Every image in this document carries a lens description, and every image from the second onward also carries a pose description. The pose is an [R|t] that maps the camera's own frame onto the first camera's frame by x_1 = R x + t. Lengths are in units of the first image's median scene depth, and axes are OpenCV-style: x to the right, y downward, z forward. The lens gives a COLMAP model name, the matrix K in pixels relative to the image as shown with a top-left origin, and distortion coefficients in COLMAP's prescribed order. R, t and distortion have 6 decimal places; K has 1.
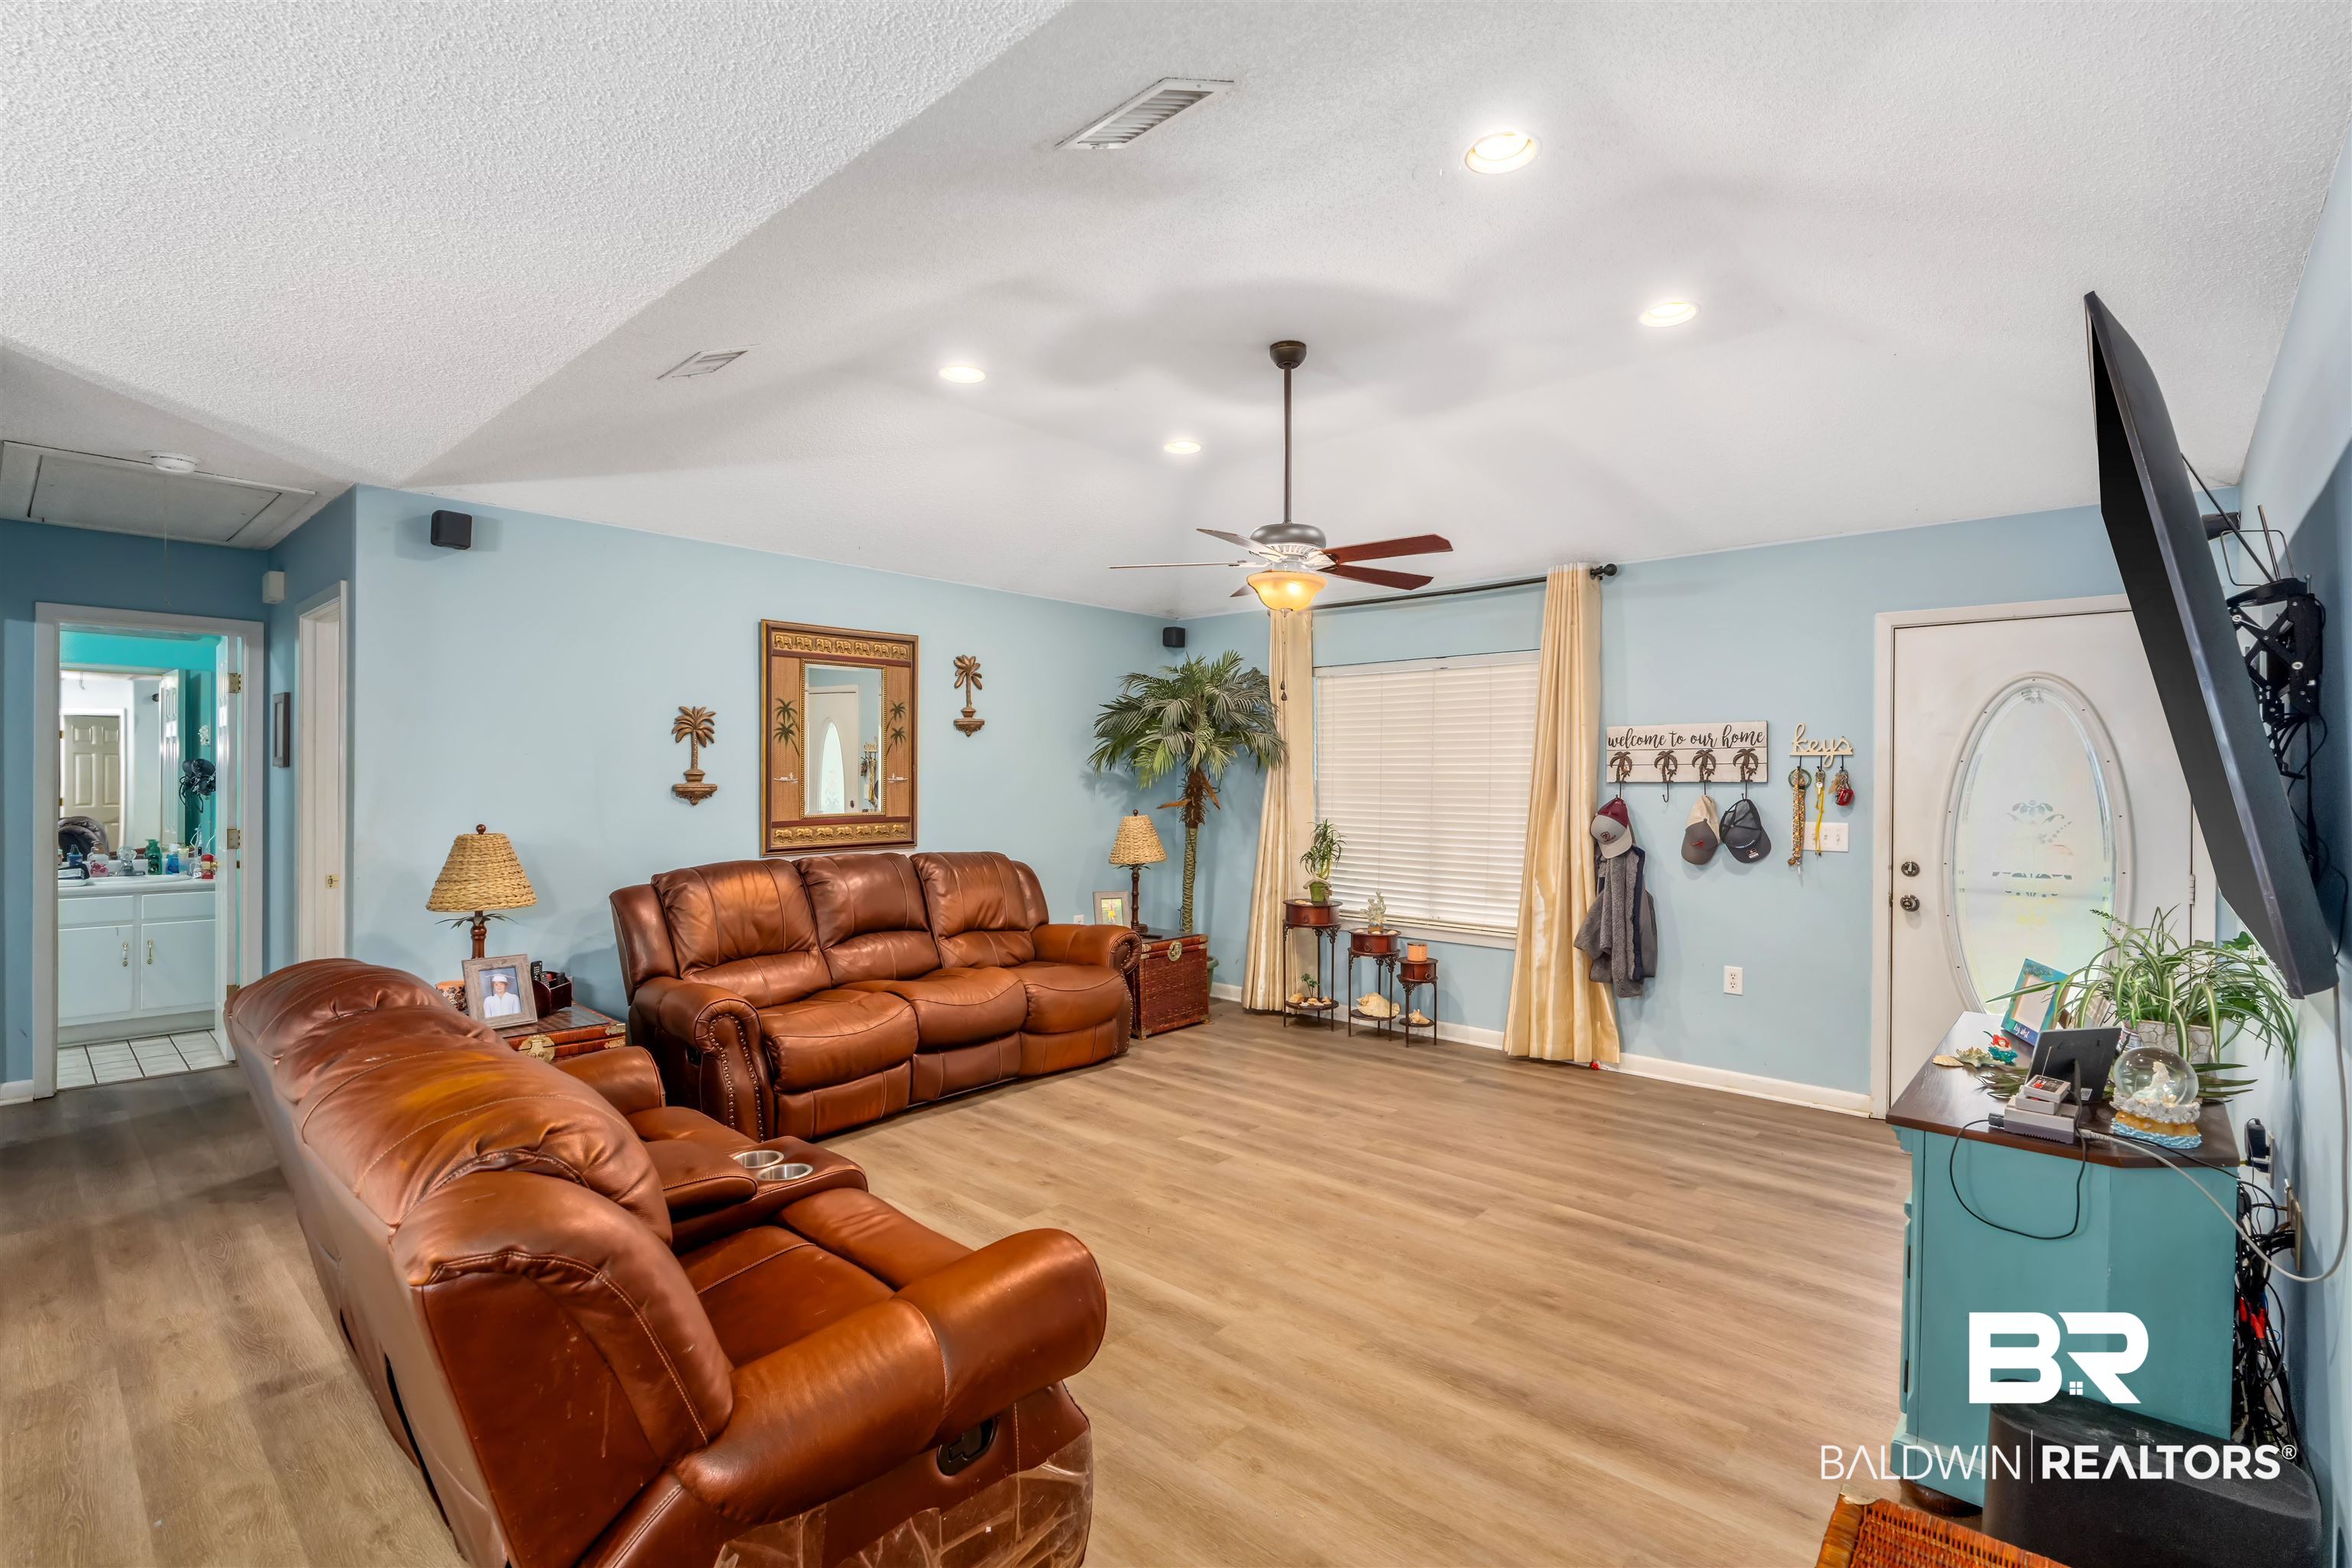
lens RADIAL K [[1069.7, 0, 1184.3], [0, 1069.7, 782.5], [0, 0, 1]] dist [-0.006345, 0.001378]
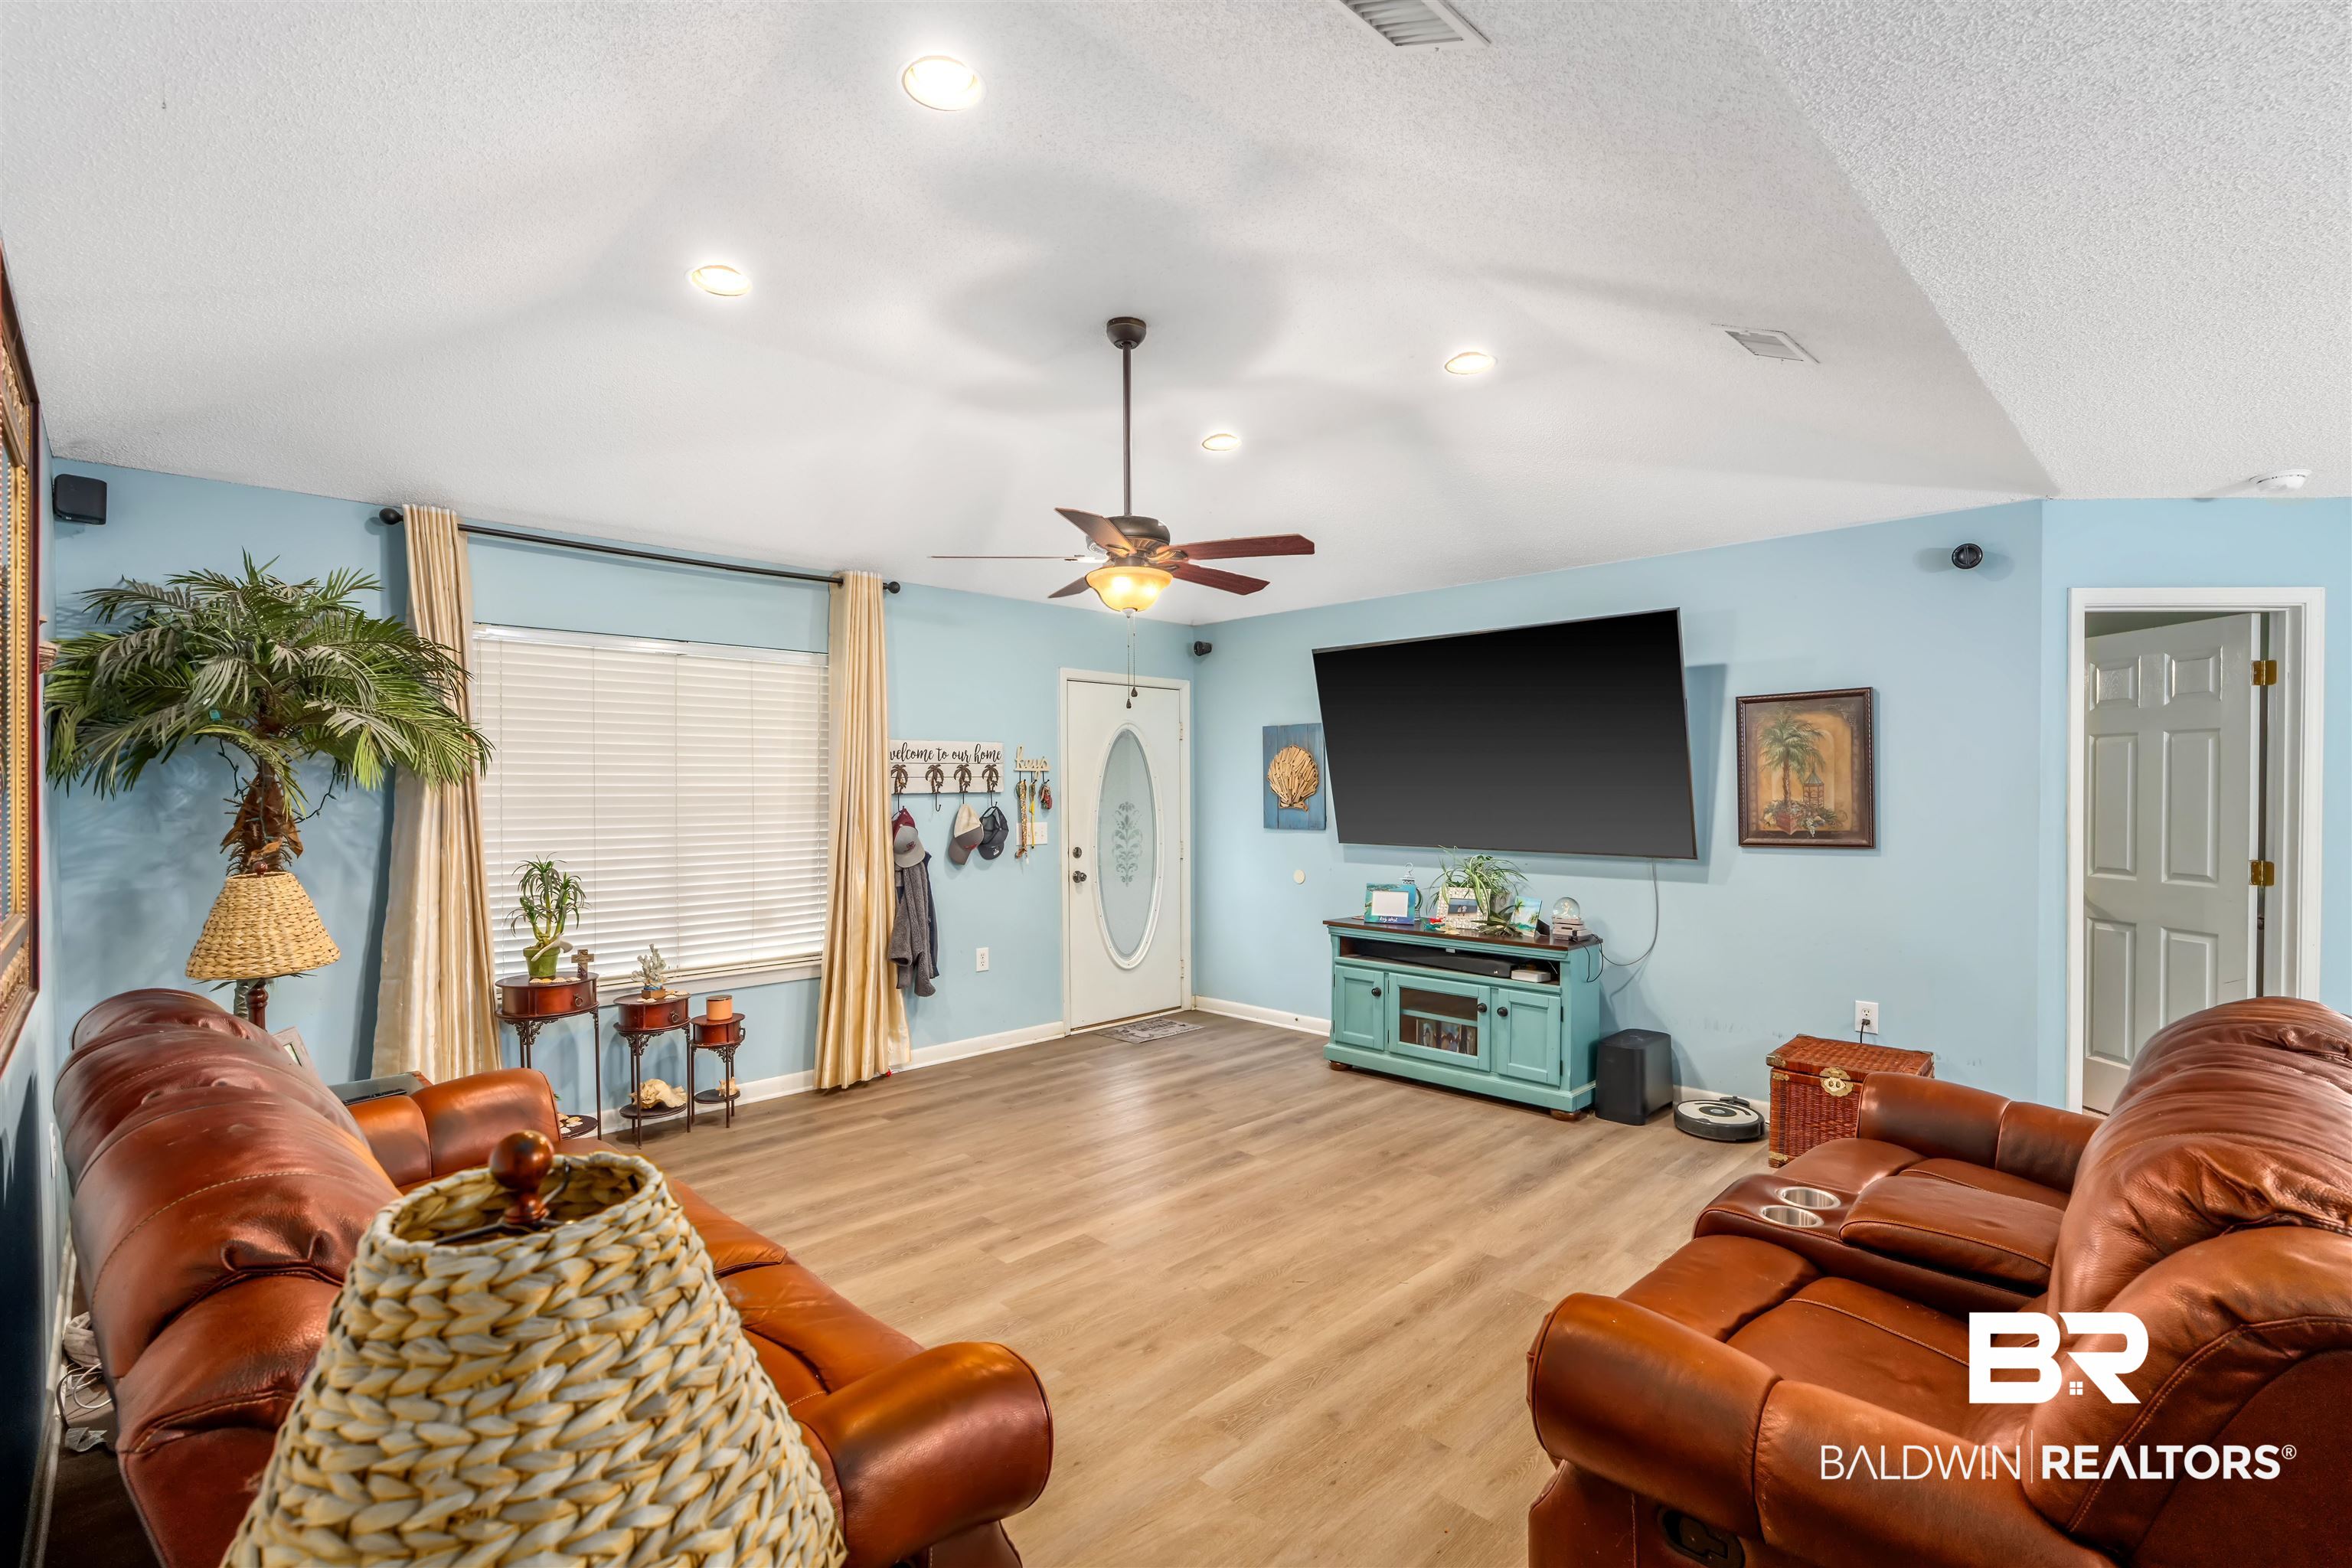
lens RADIAL K [[1069.7, 0, 1162.0], [0, 1069.7, 798.6], [0, 0, 1]] dist [-0.006345, 0.001378]
pose [[0.065909, -0.014134, 0.997726, -0.657861], [0.008046, 0.999875, 0.013633, -0.008138], [-0.997793, 0.007129, 0.066015, 0.724035]]
